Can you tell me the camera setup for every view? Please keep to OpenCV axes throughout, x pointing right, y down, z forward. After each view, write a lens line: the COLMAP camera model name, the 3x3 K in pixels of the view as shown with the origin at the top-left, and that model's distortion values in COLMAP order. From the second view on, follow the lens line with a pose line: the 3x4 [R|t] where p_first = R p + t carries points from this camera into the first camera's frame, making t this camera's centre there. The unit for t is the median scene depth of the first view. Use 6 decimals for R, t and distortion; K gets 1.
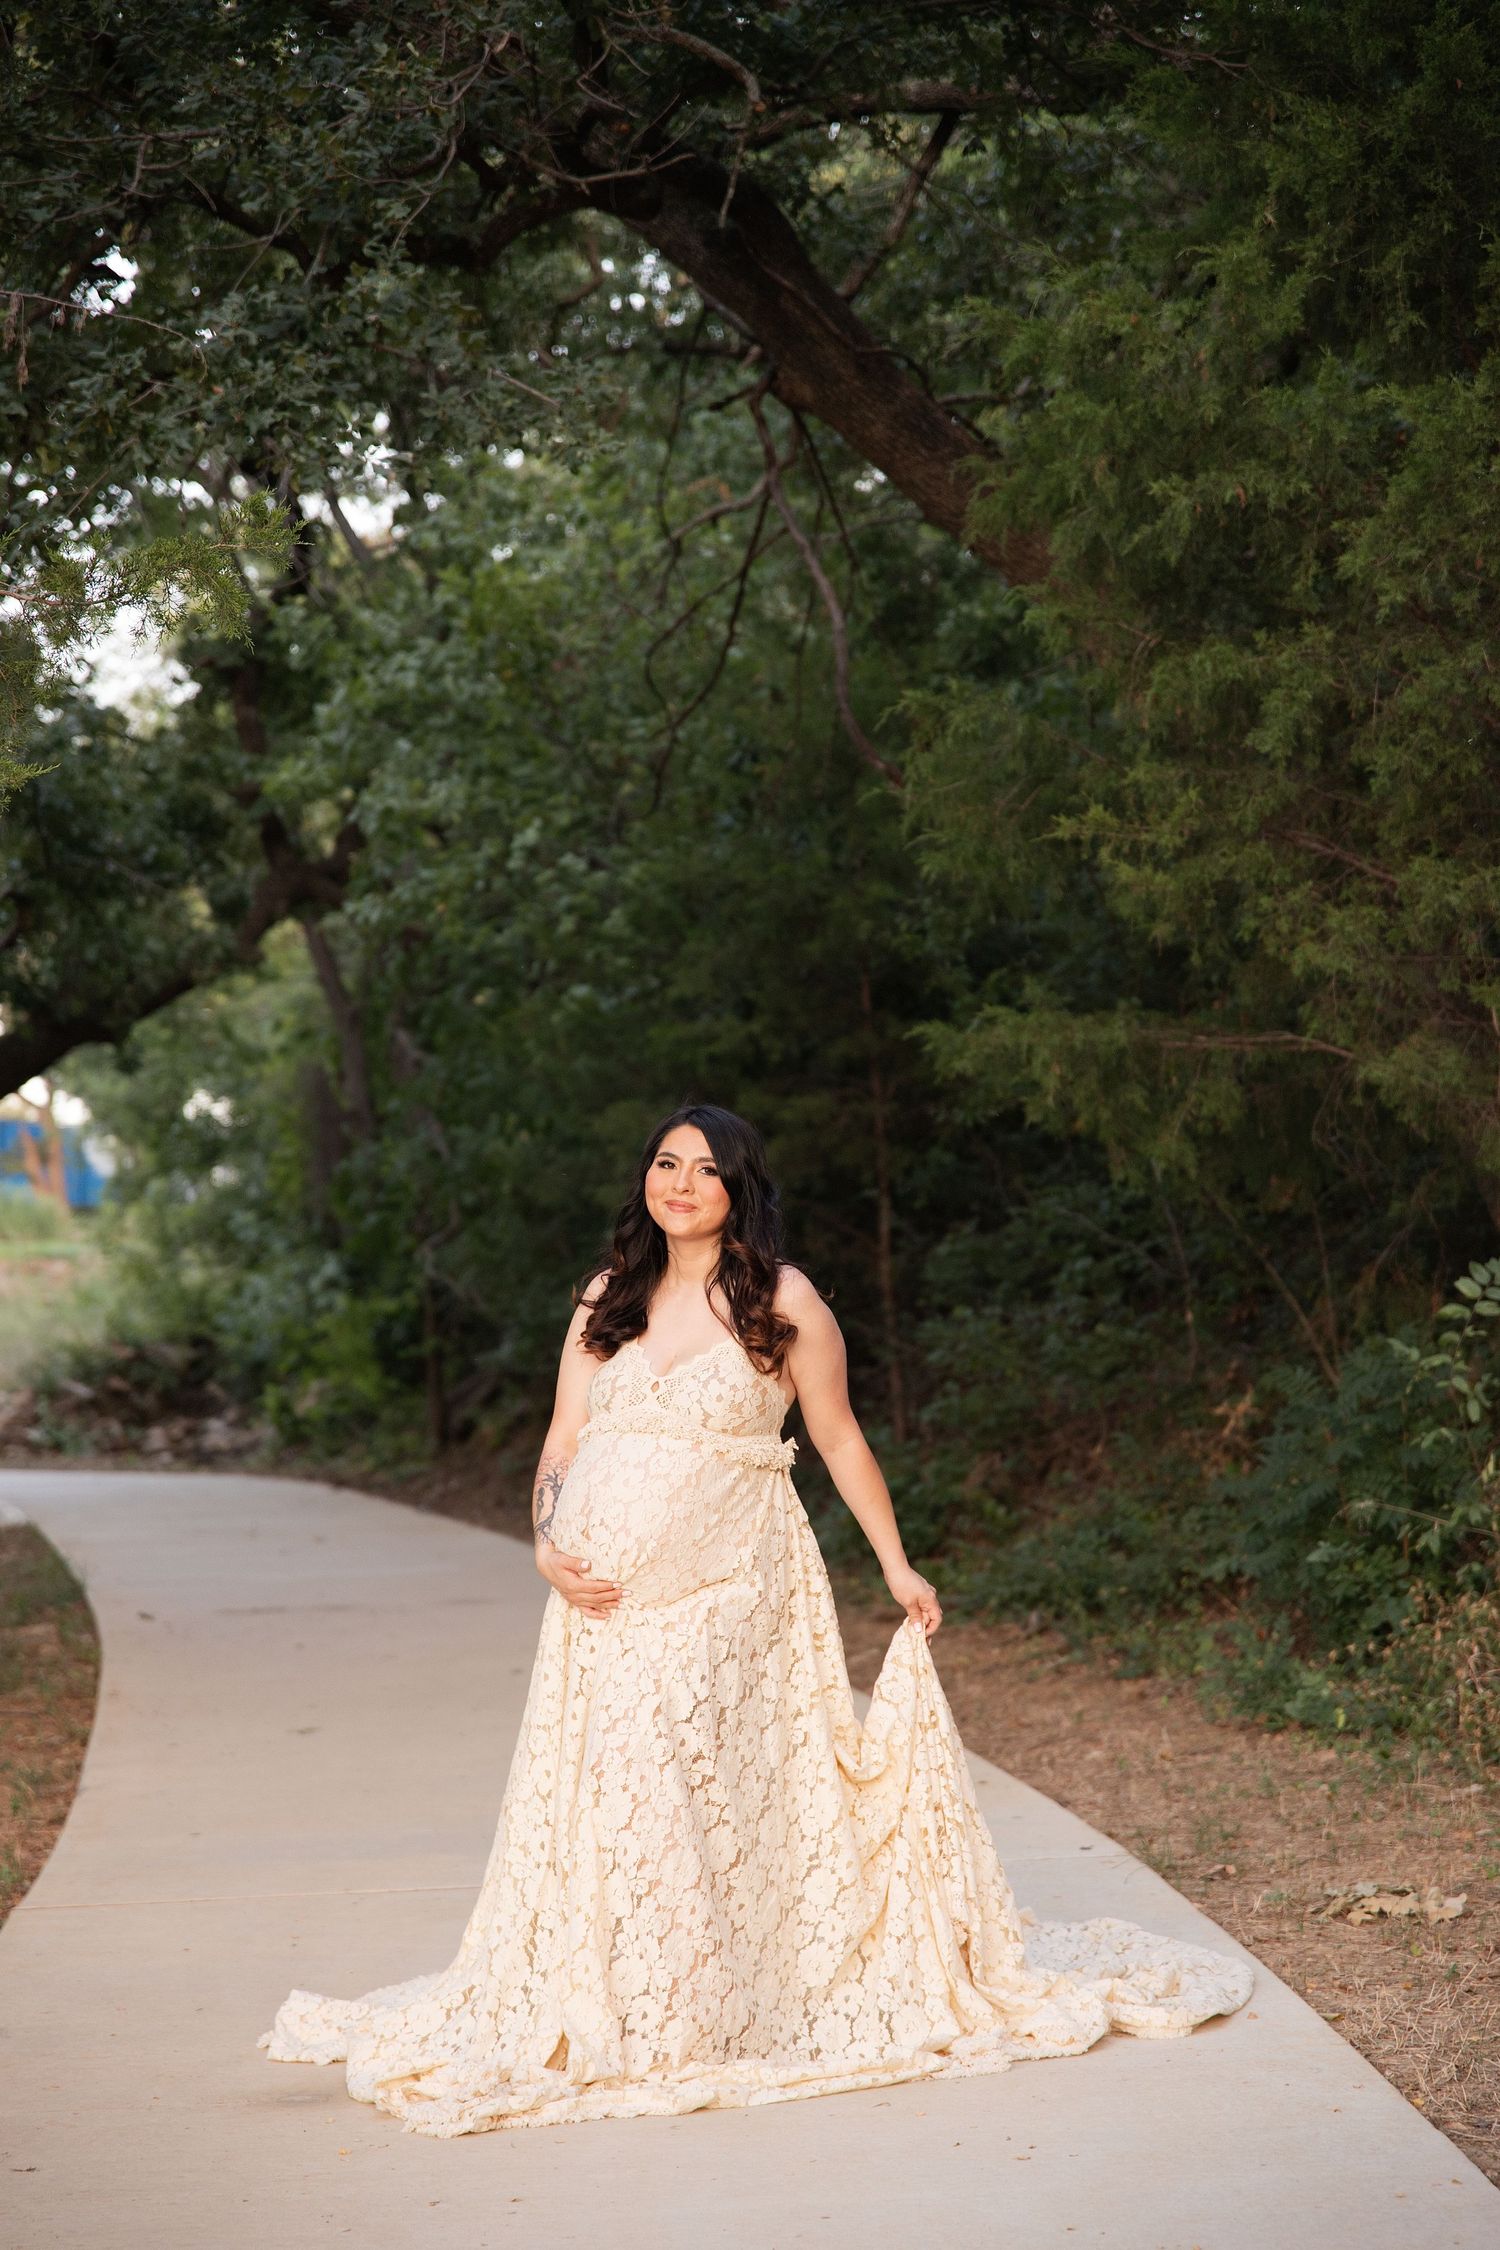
lens RADIAL K [[4039.8, 0, 750.0], [0, 4039.8, 1125.0], [0, 0, 1]] dist [0.012250, -0.200274]
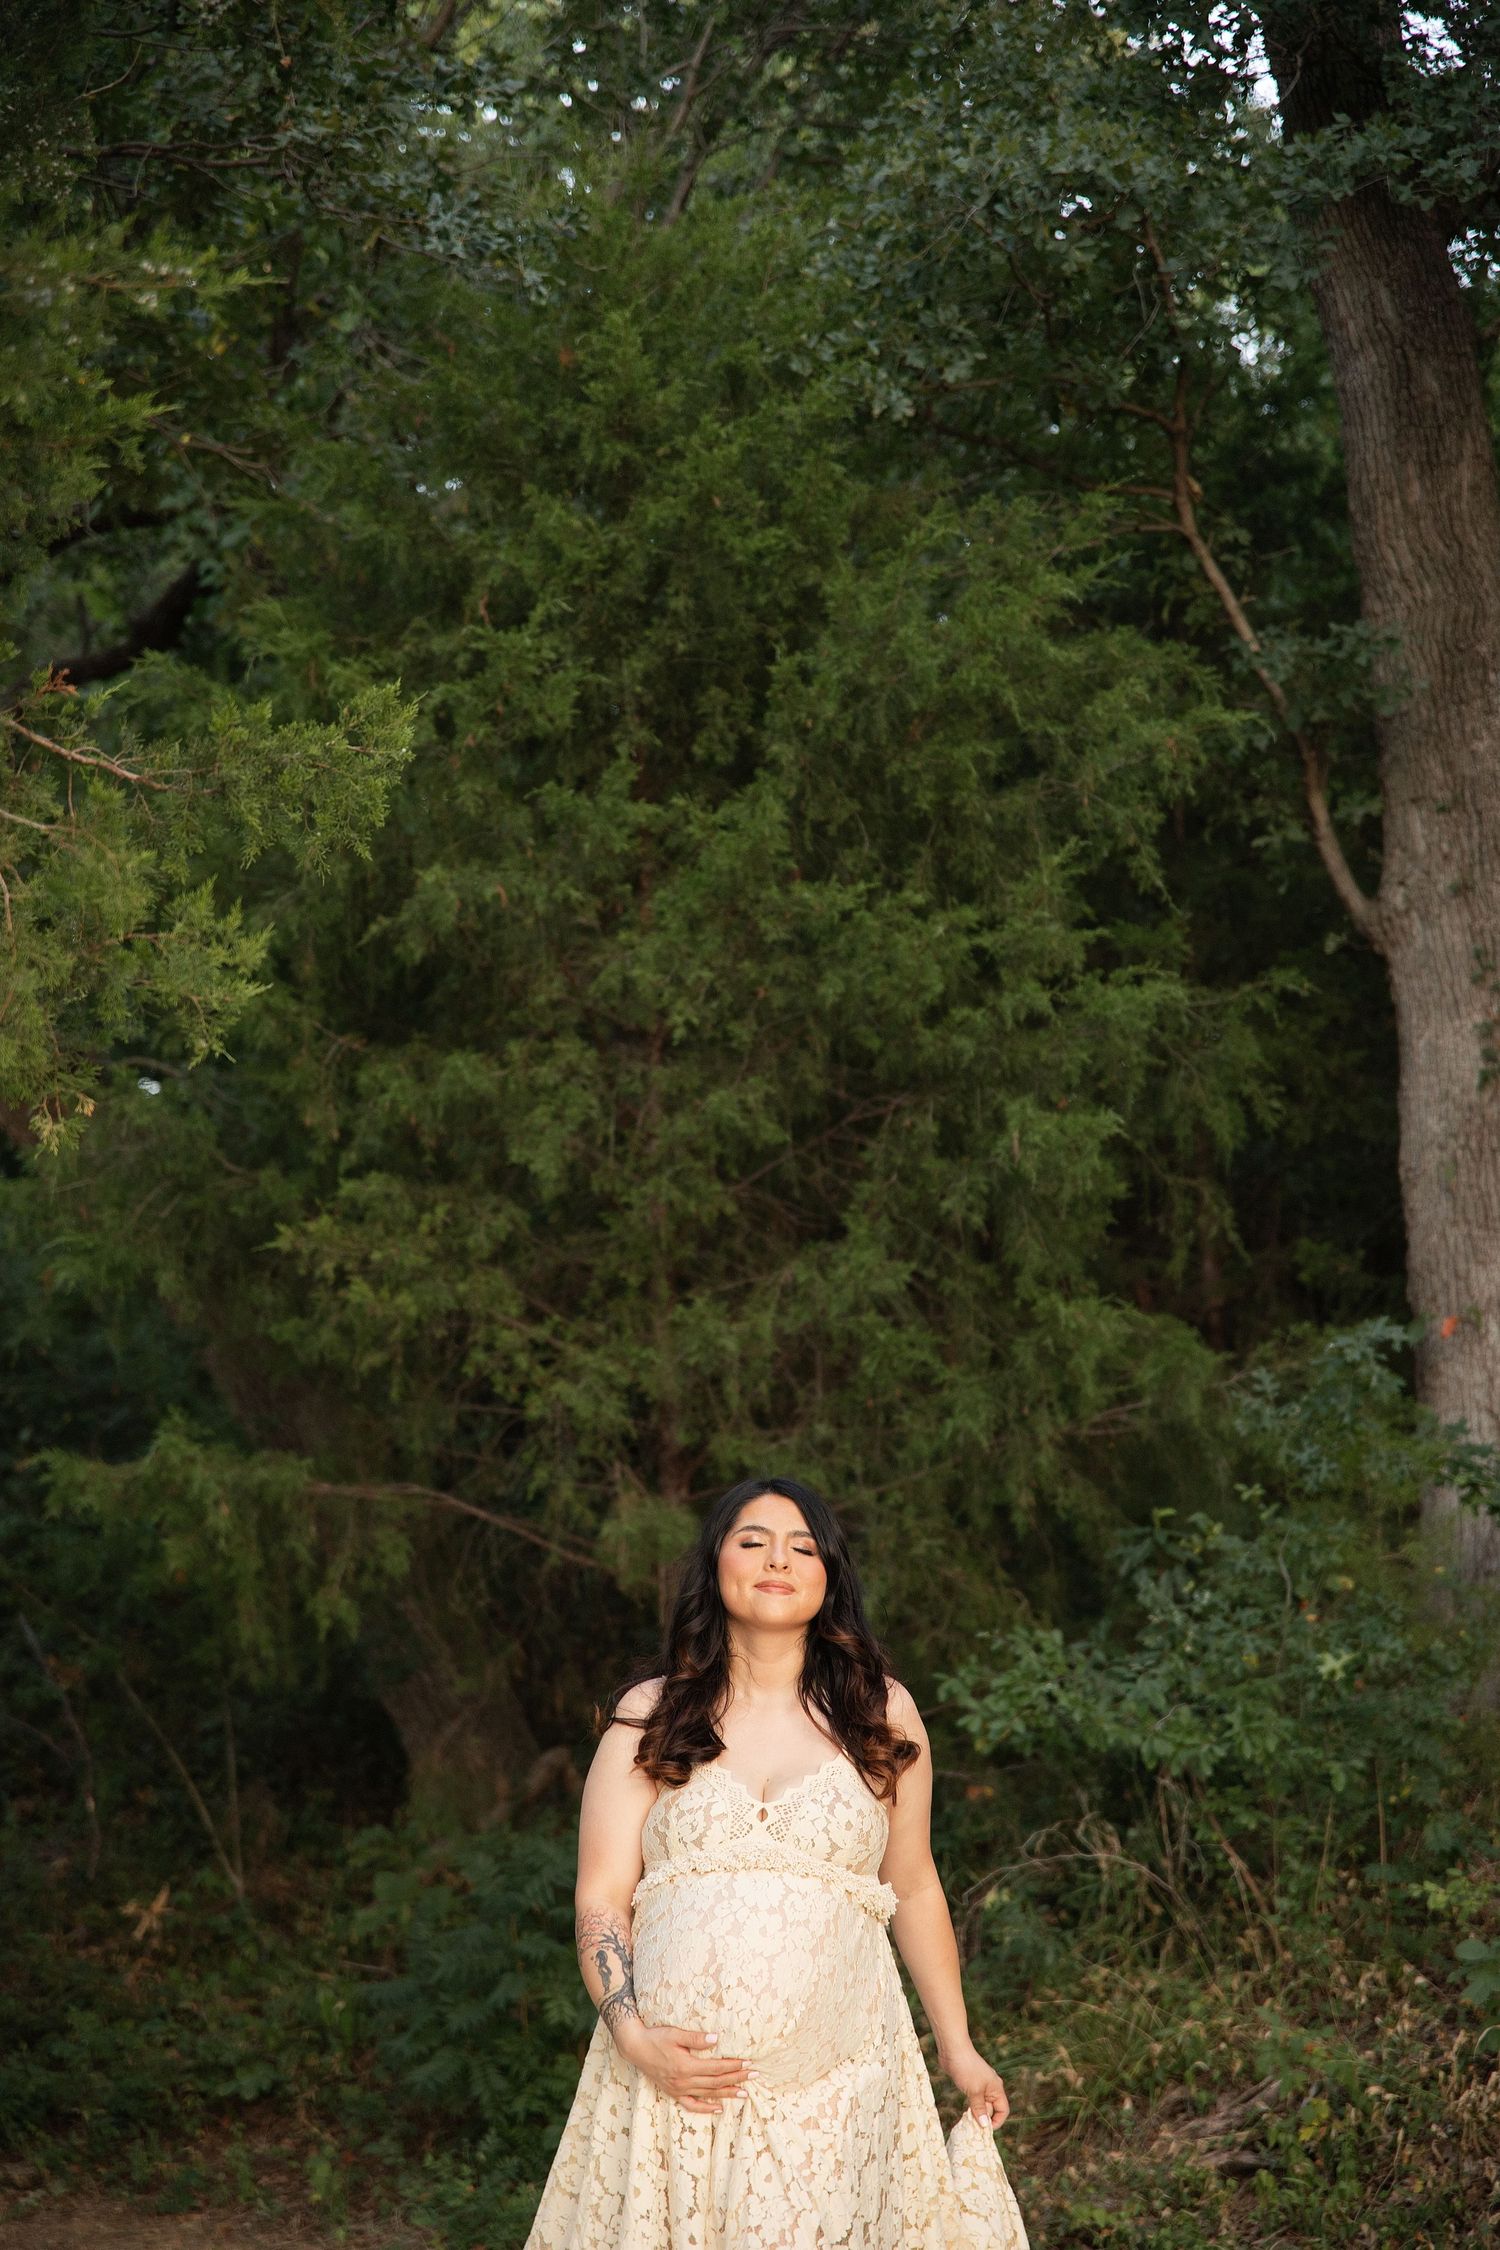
lens RADIAL K [[4039.8, 0, 750.0], [0, 4039.8, 1125.0], [0, 0, 1]] dist [0.012250, -0.200274]
pose [[0.910350, 0.088281, 0.404313, -0.353389], [-0.035224, 0.989966, -0.136848, 0.038386], [-0.412337, 0.110339, 0.904325, 0.258694]]
